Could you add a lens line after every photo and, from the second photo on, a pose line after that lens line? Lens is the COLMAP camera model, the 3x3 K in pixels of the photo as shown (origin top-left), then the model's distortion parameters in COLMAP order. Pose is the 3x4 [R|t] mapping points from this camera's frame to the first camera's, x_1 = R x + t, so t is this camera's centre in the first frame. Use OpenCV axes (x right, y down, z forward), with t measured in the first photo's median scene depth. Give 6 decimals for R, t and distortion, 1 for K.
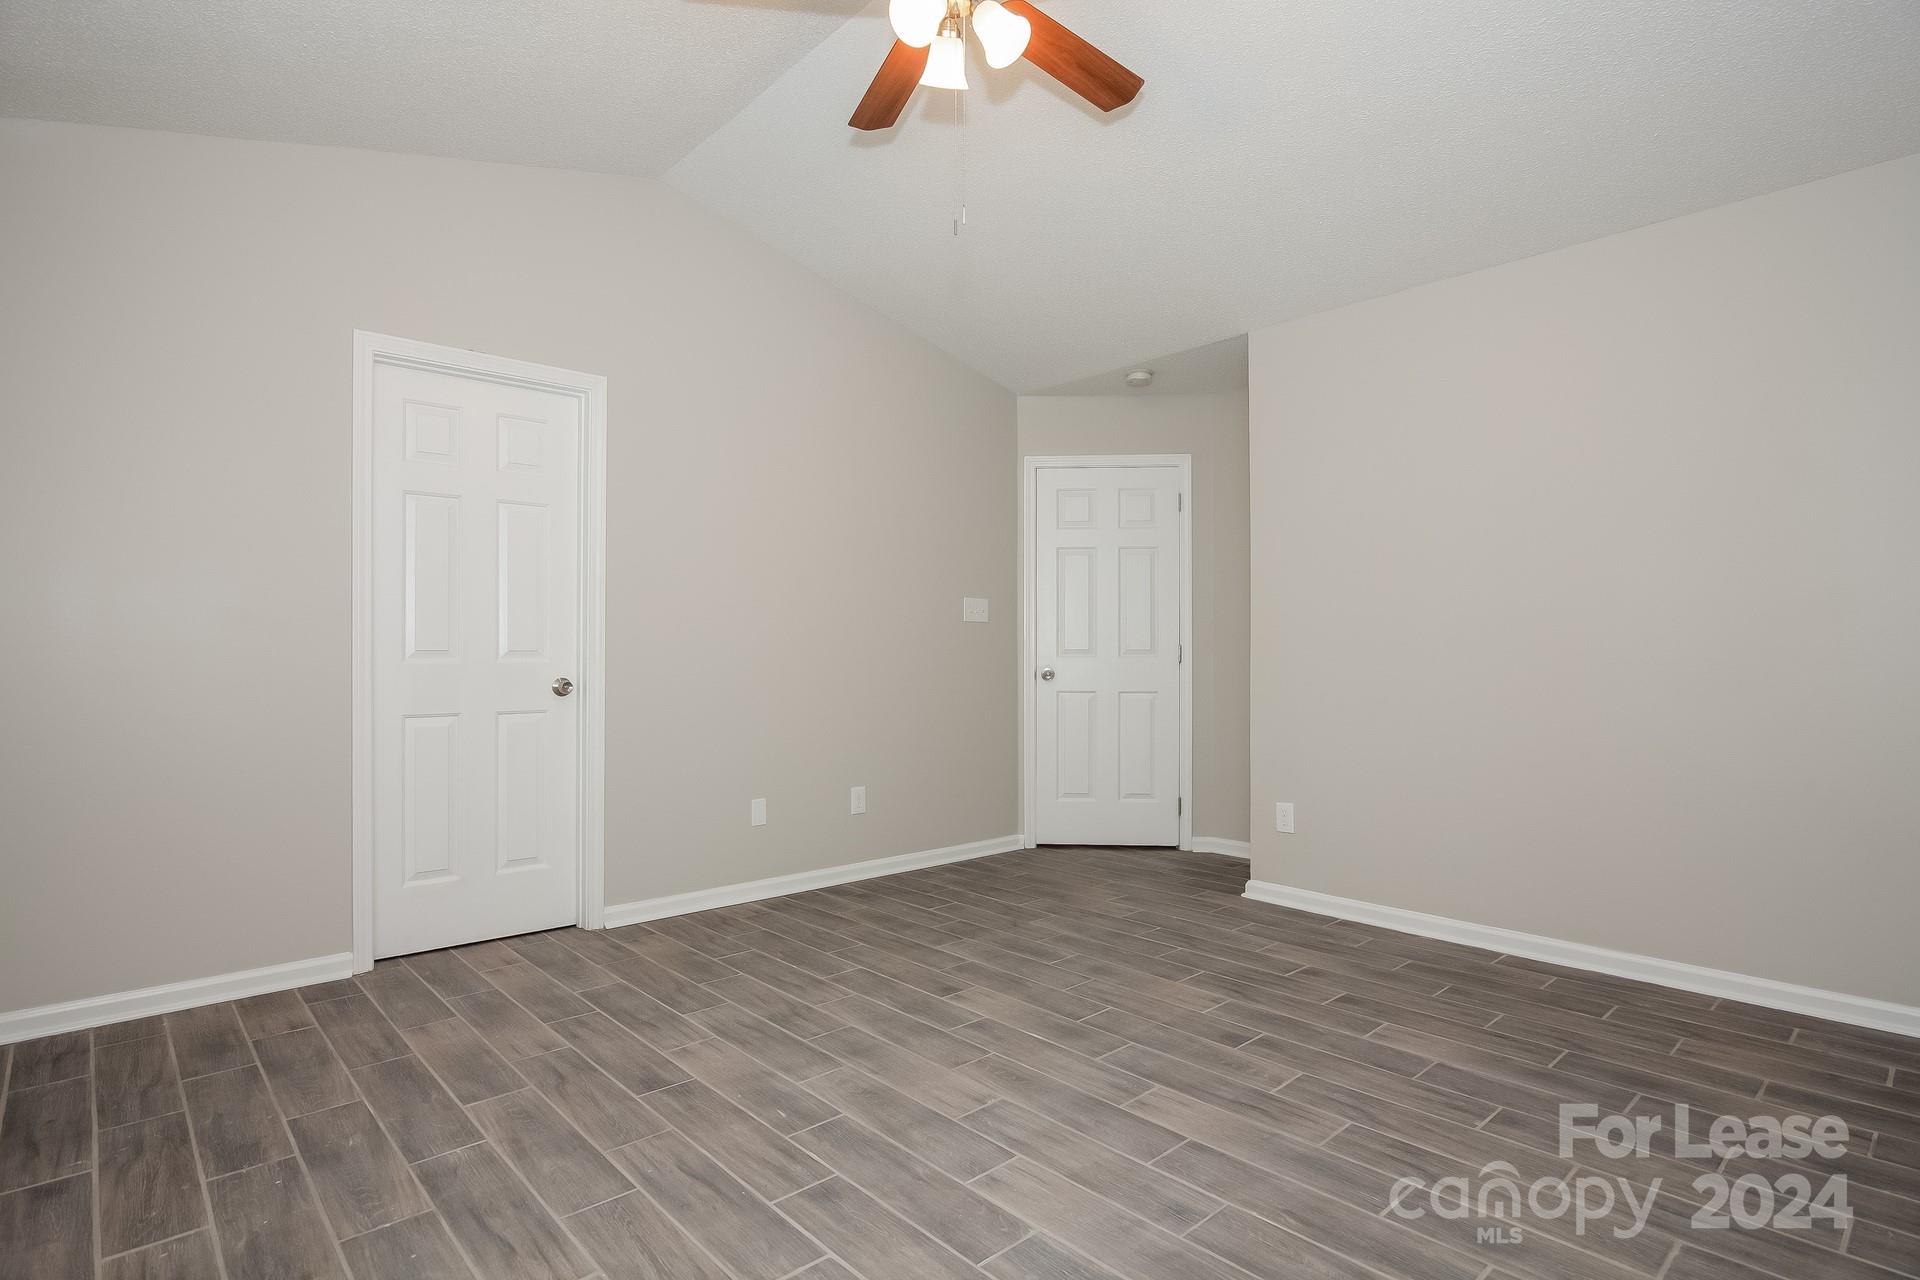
lens RADIAL K [[962.9, 0, 965.8], [0, 962.9, 641.7], [0, 0, 1]] dist [0.000497, -0.000424]
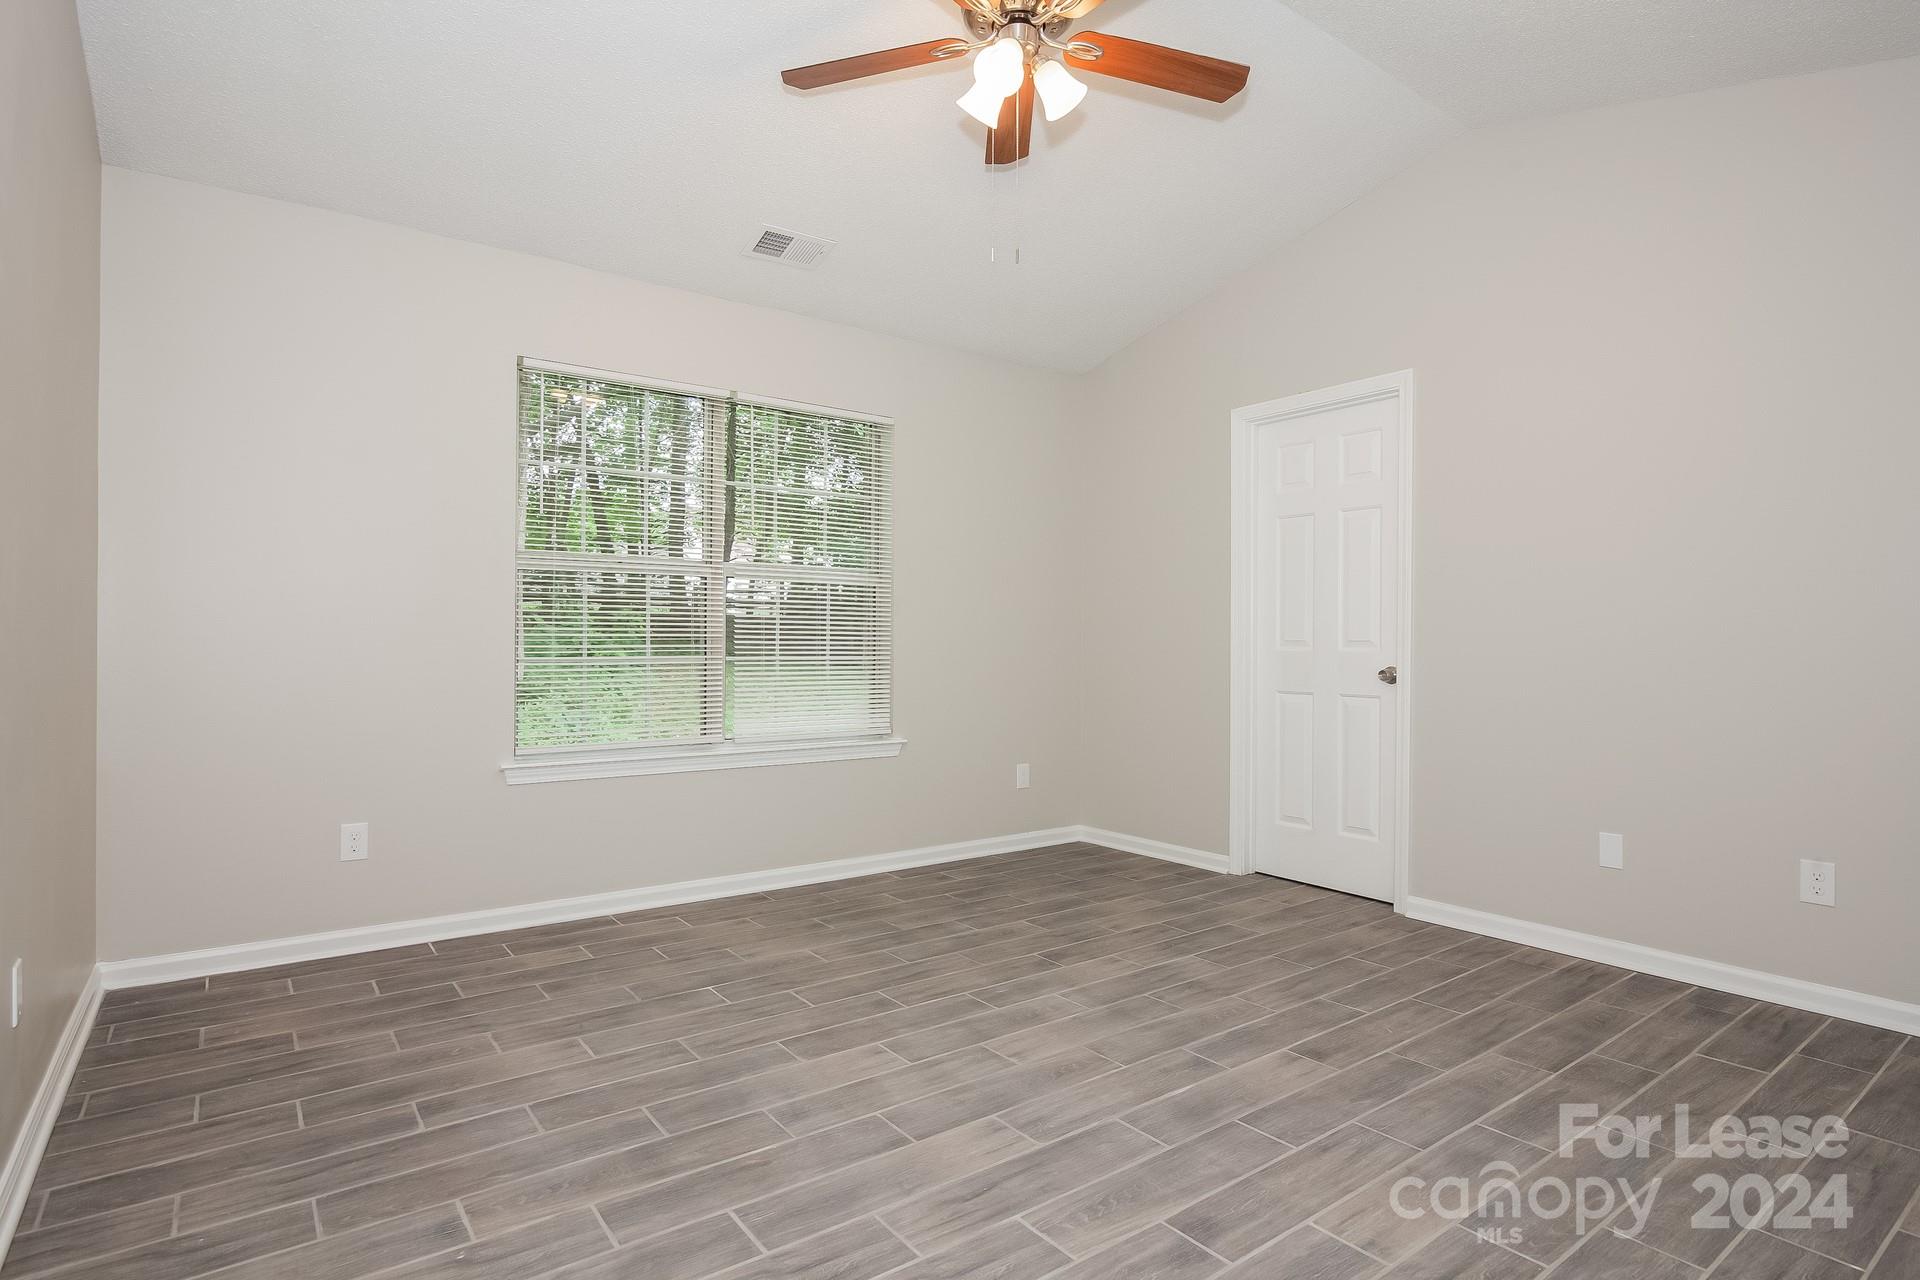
lens RADIAL K [[962.9, 0, 965.8], [0, 962.9, 641.7], [0, 0, 1]] dist [0.000497, -0.000424]
pose [[-0.094150, -0.006382, -0.995538, 0.886228], [0.012767, 0.999889, -0.007618, 0.020367], [0.995476, -0.013428, -0.094059, 0.857847]]
